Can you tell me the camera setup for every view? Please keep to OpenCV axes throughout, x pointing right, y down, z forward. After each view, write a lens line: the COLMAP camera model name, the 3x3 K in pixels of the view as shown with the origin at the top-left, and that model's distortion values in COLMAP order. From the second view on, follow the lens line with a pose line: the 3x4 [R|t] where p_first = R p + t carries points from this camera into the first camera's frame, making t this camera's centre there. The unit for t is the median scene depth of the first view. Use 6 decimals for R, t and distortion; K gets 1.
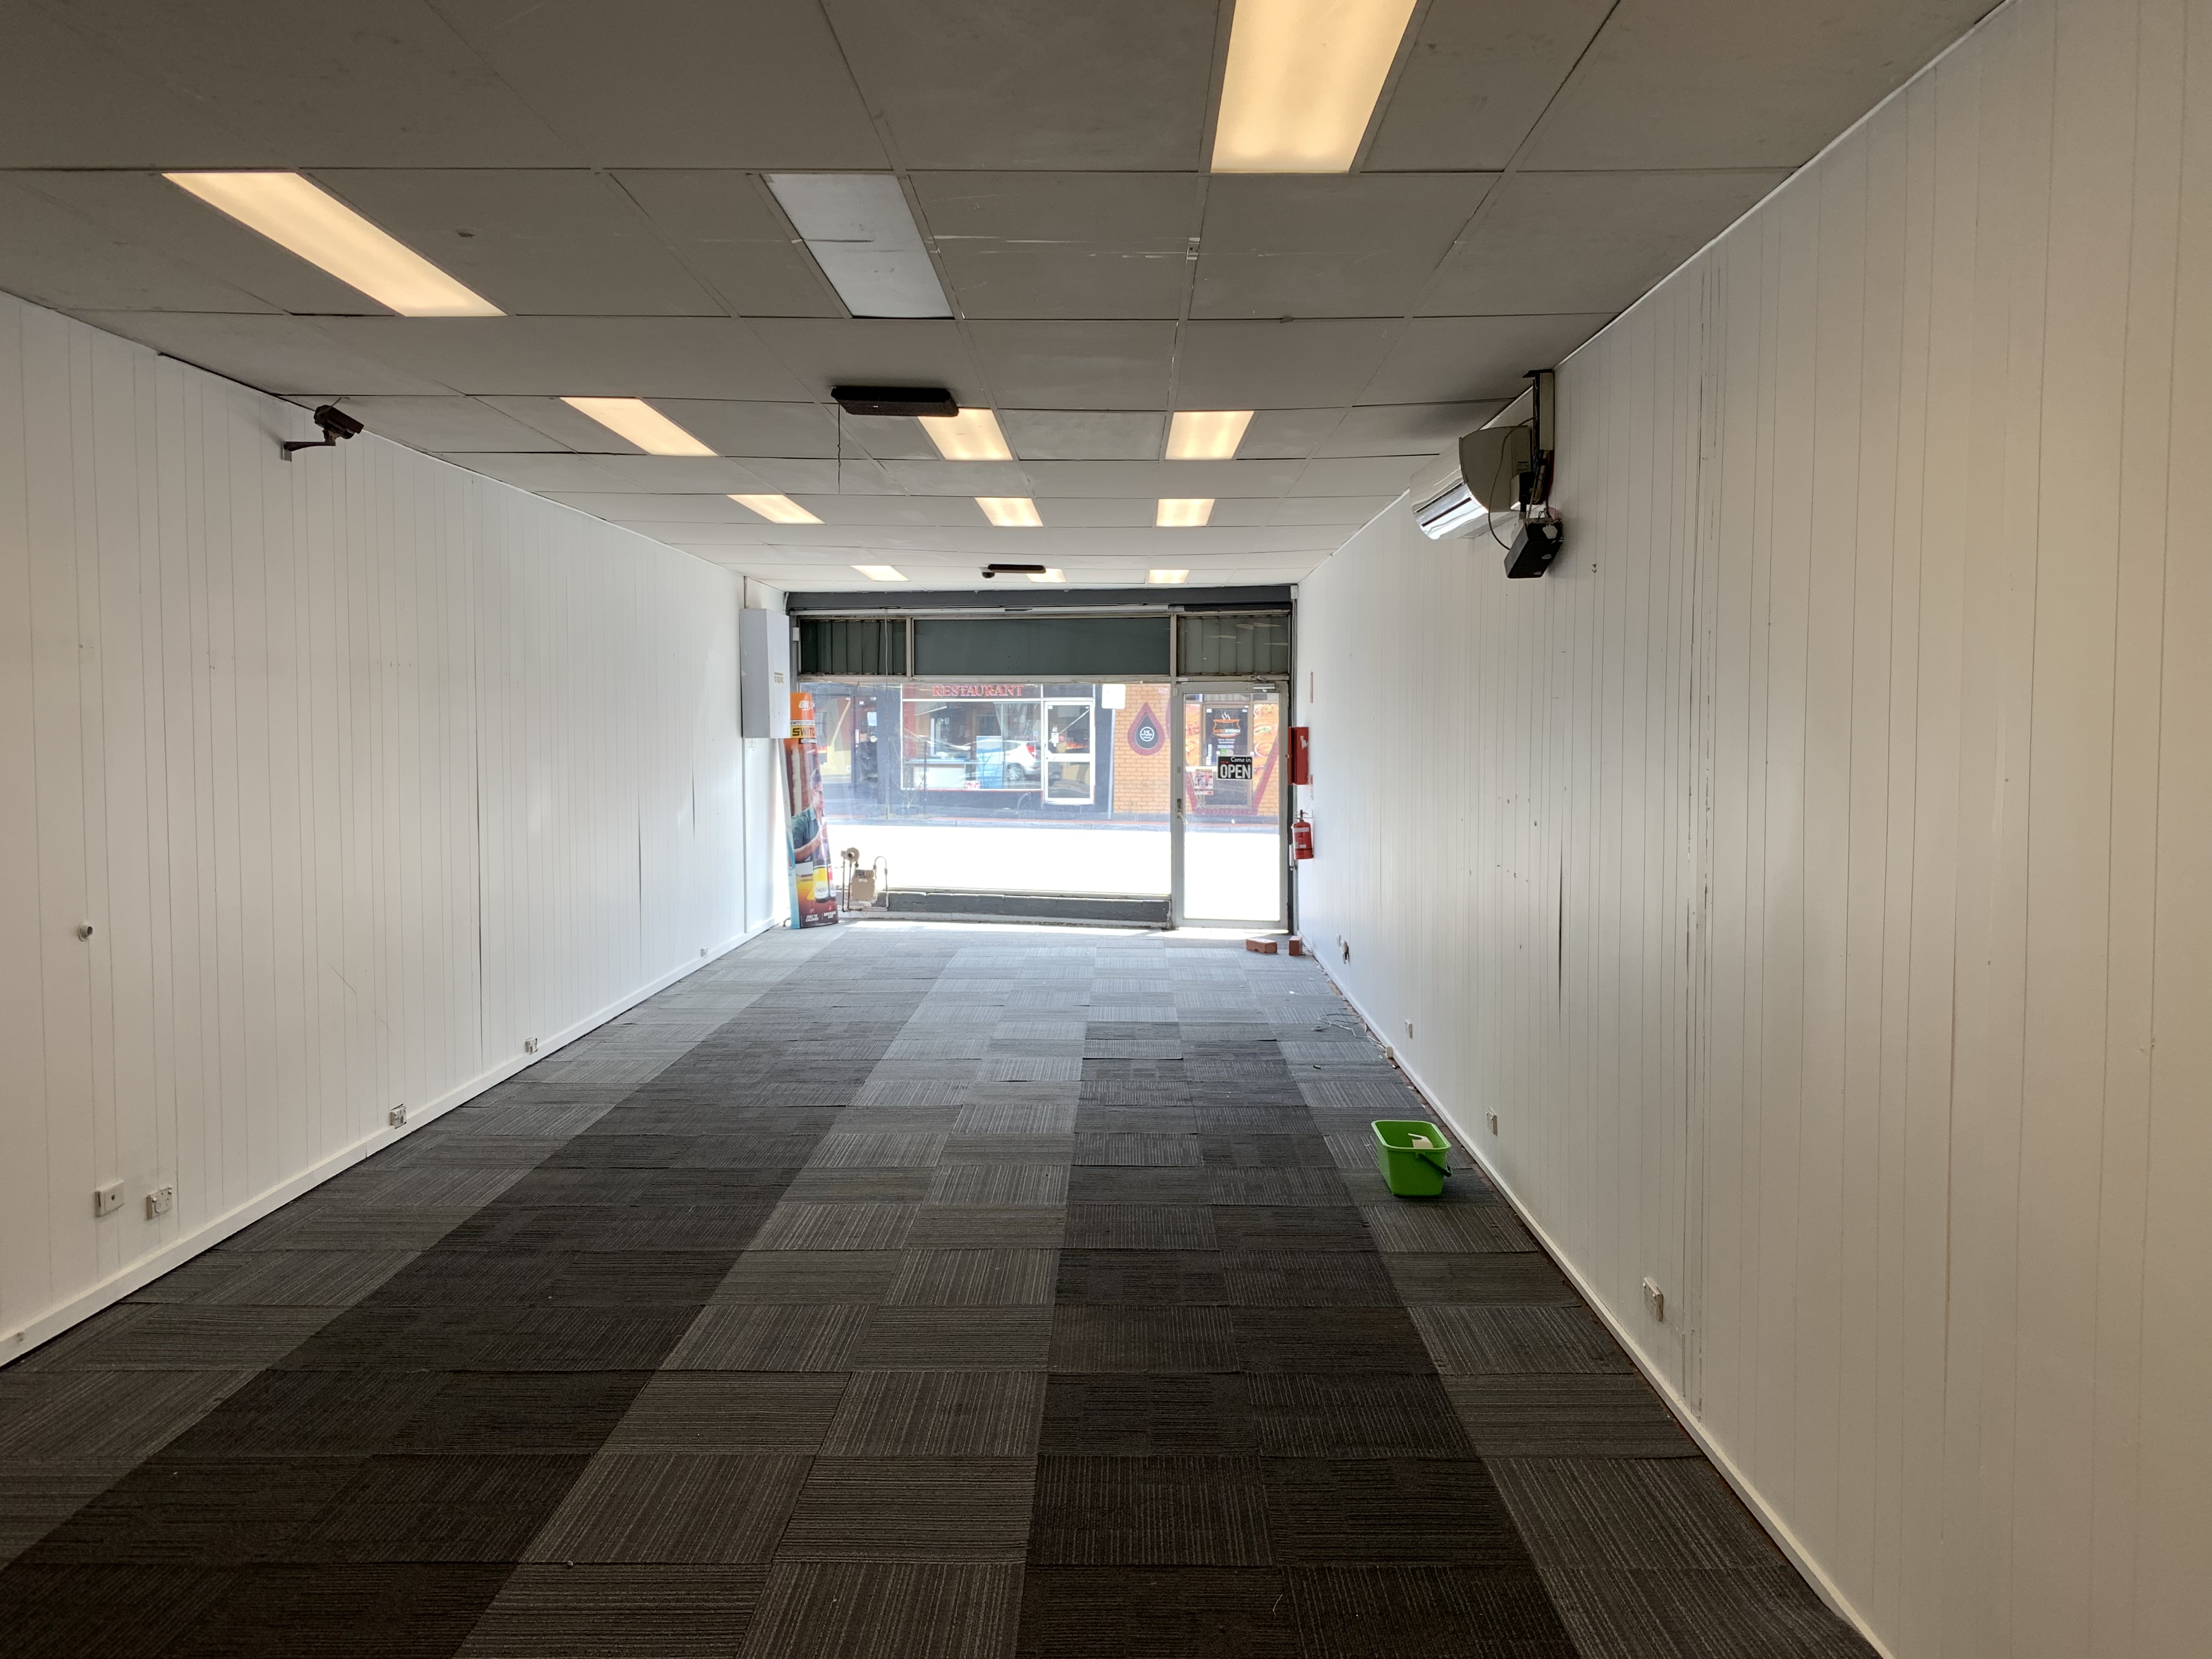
lens RADIAL K [[1673.2, 0, 1118.1], [0, 1673.2, 823.6], [0, 0, 1]] dist [0.023134, -0.030127]
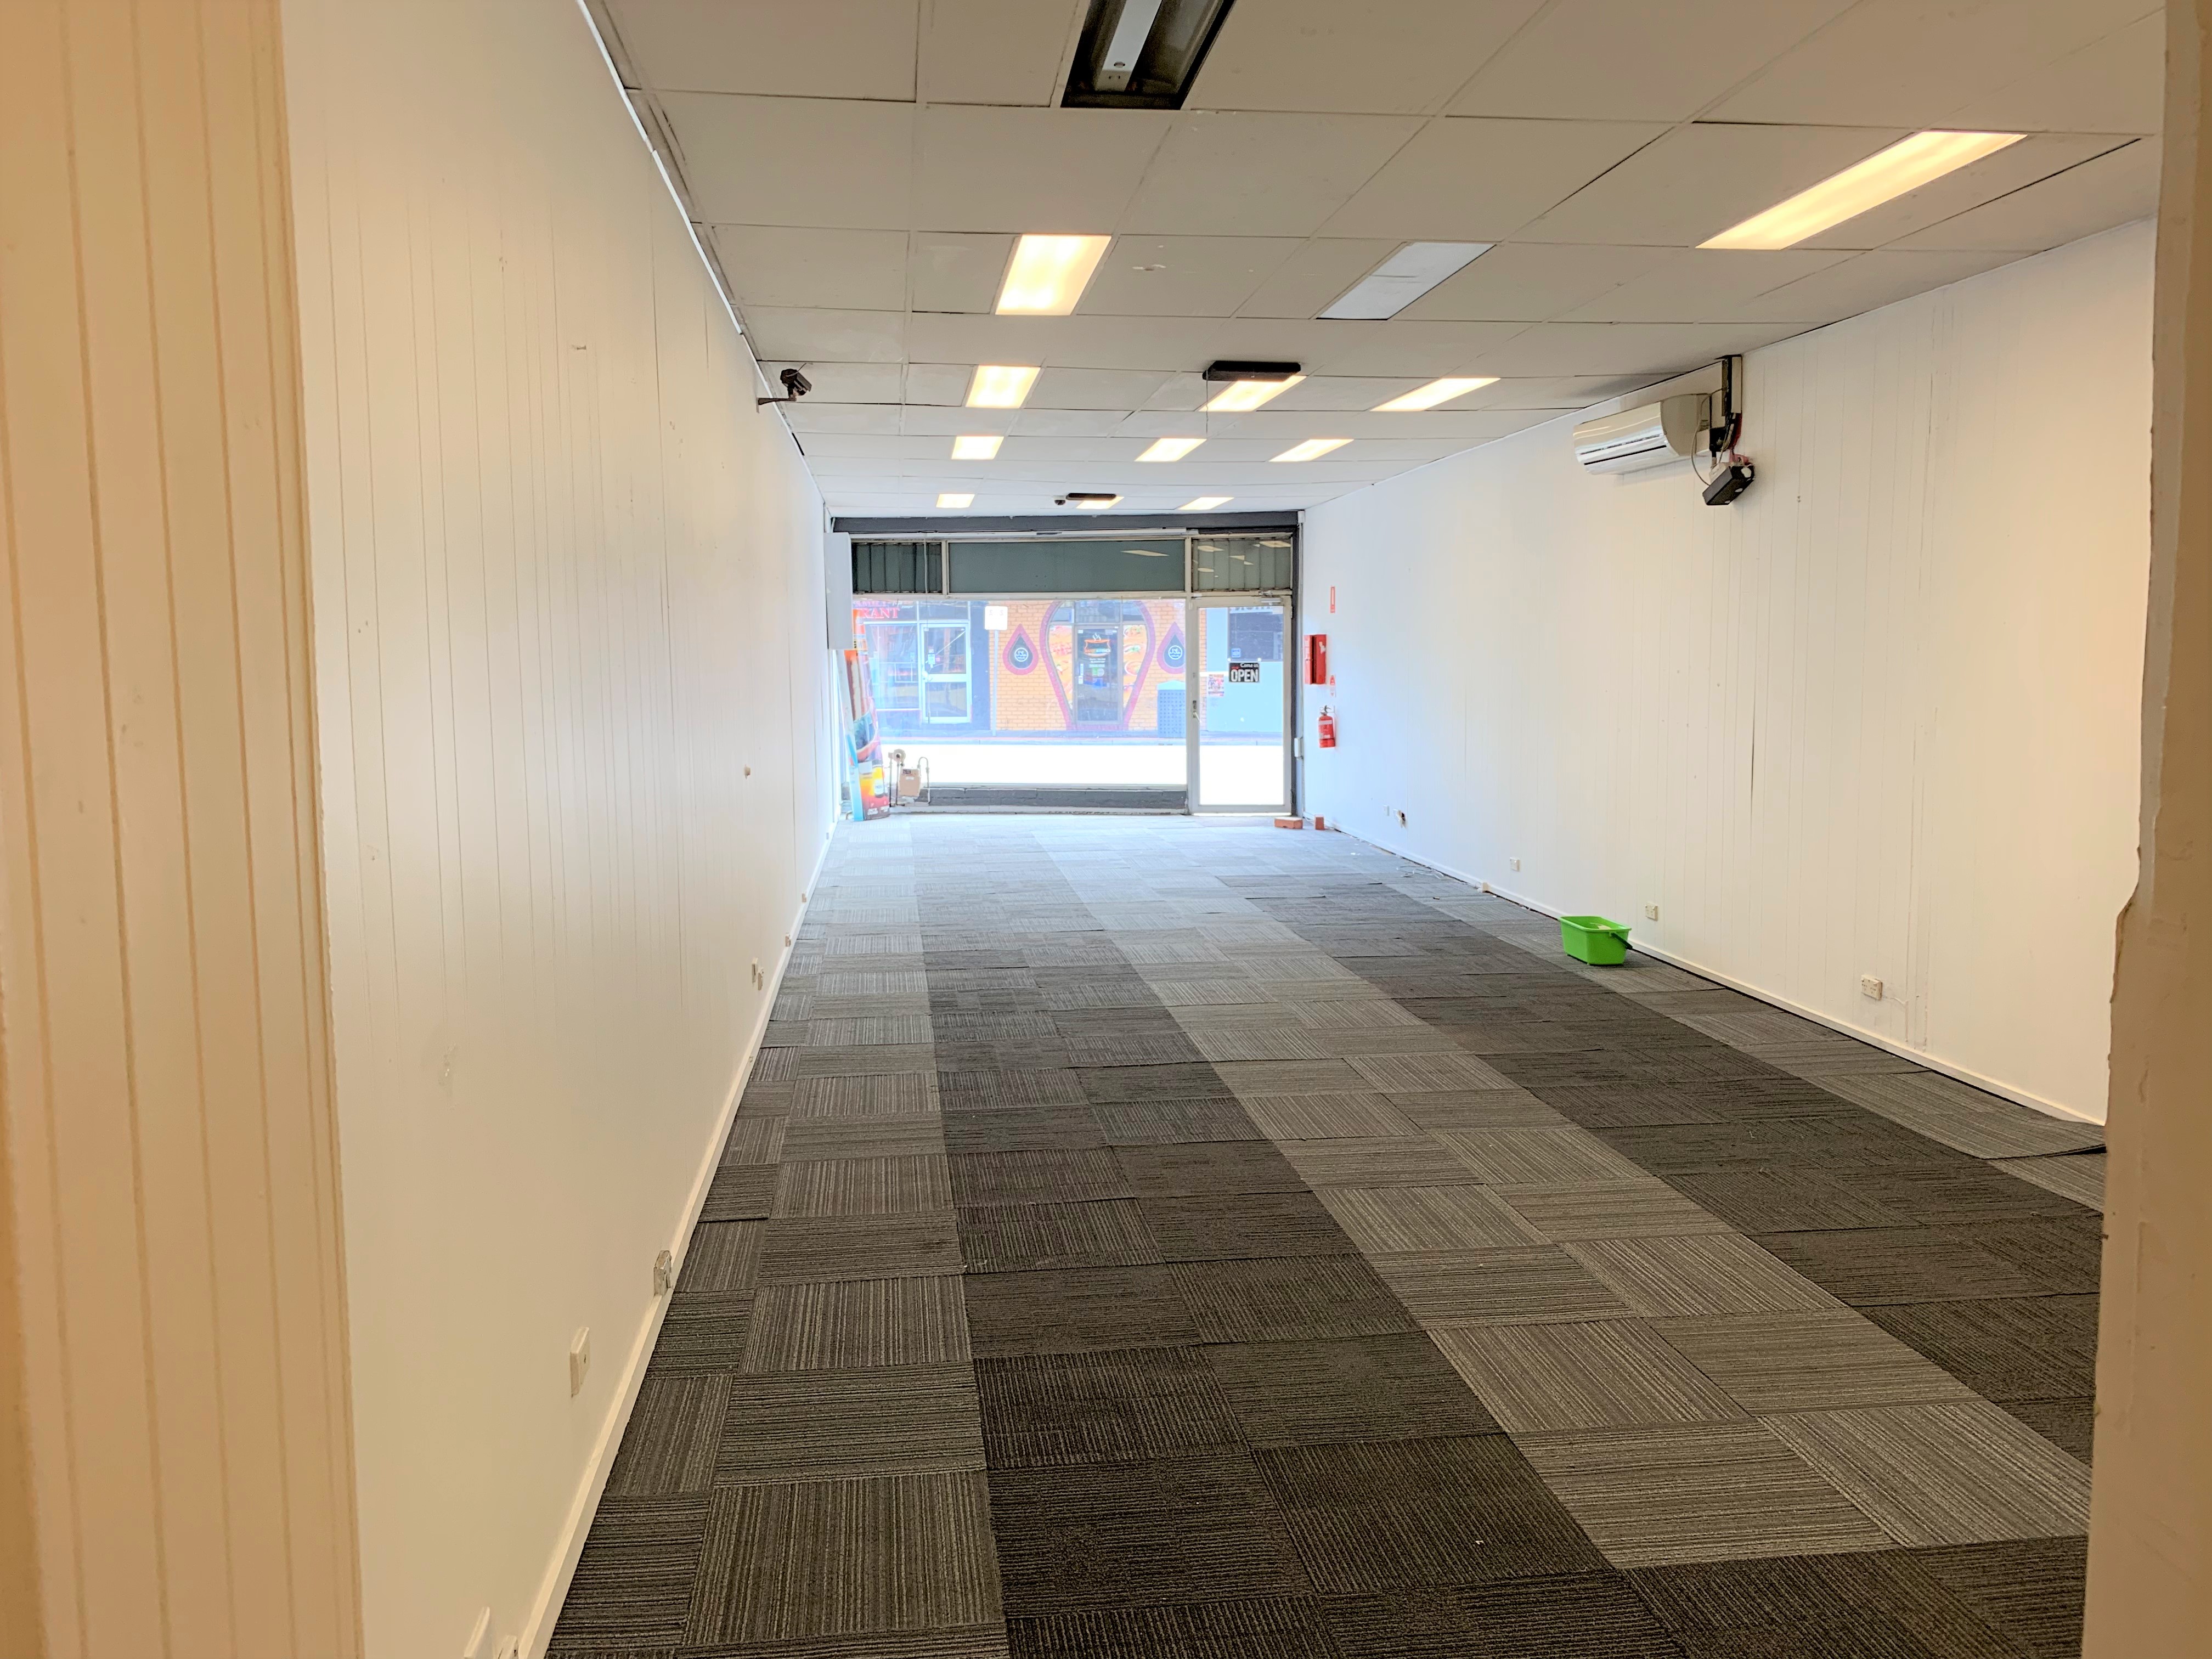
lens RADIAL K [[1673.2, 0, 1090.2], [0, 1673.2, 817.6], [0, 0, 1]] dist [0.023134, -0.030127]
pose [[0.993080, -0.021406, 0.115476, -0.168034], [0.016819, 0.999036, 0.040559, 0.017747], [-0.116233, -0.038336, 0.992482, -0.125056]]
